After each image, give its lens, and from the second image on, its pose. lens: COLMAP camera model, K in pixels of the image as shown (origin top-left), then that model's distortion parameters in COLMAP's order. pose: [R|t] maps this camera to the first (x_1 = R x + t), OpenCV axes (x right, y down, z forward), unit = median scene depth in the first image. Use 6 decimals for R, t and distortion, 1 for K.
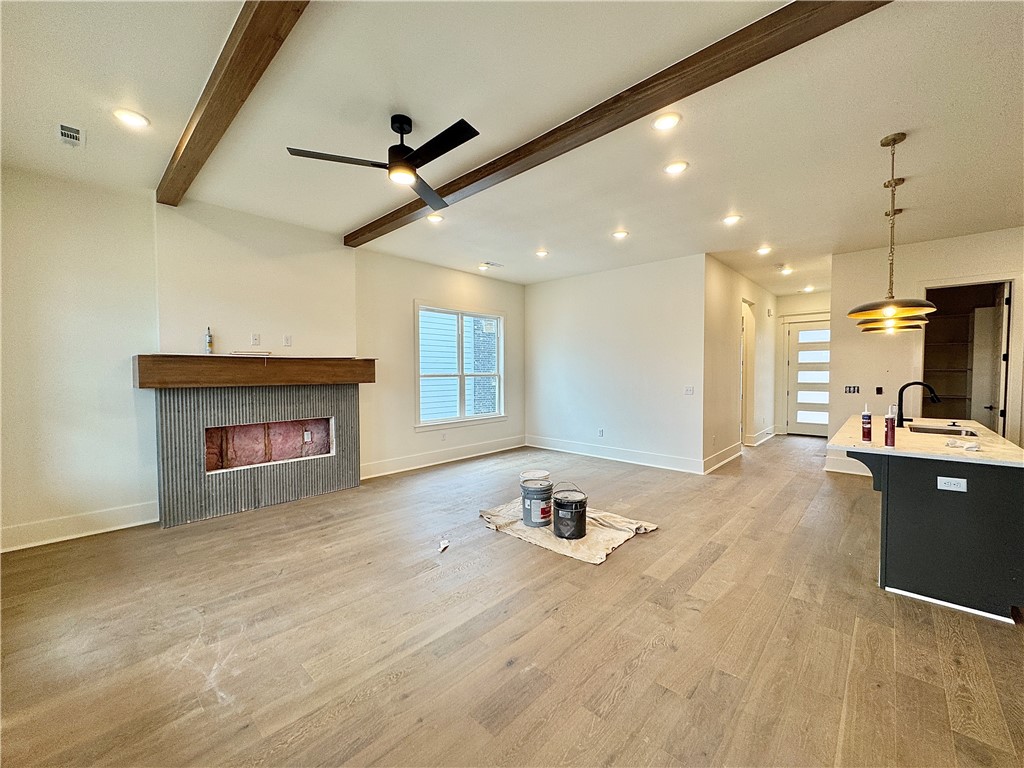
lens RADIAL K [[409.0, 0, 511.6], [0, 409.0, 385.0], [0, 0, 1]] dist [-0.002831, 0.000157]
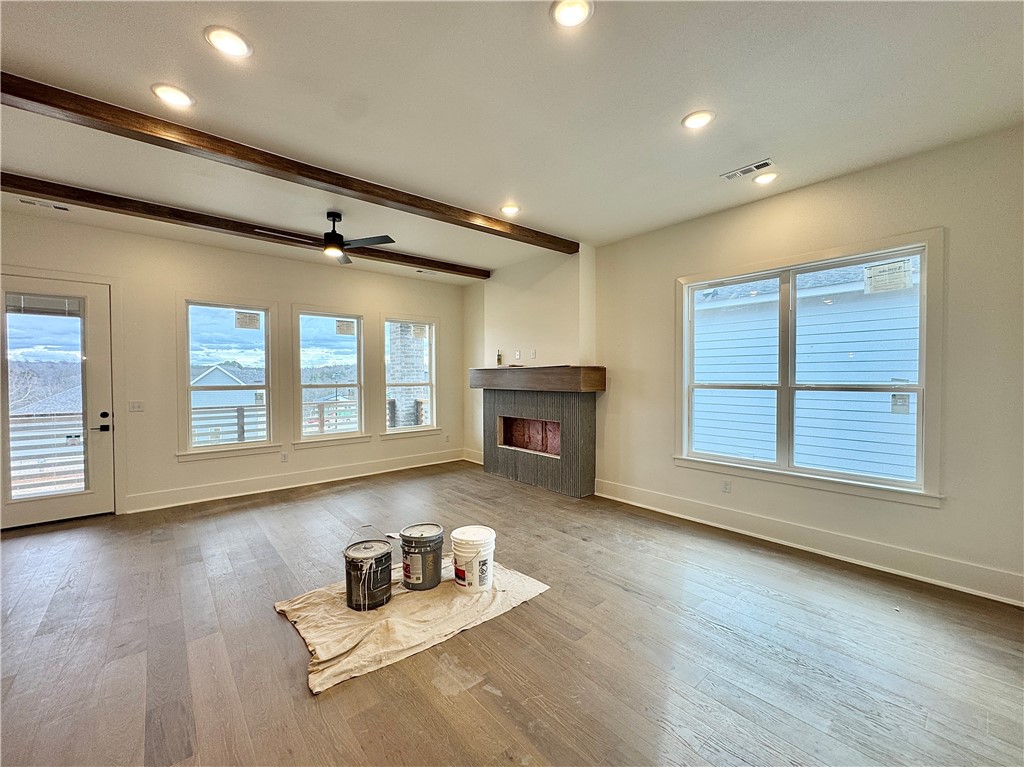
lens RADIAL K [[415.2, 0, 511.6], [0, 415.2, 385.1], [0, 0, 1]] dist [-0.007700, -0.000024]
pose [[-0.107542, 0.024587, -0.993896, 0.829325], [-0.029048, 0.999190, 0.027861, -0.057278], [0.993776, 0.031867, -0.106741, 1.278538]]
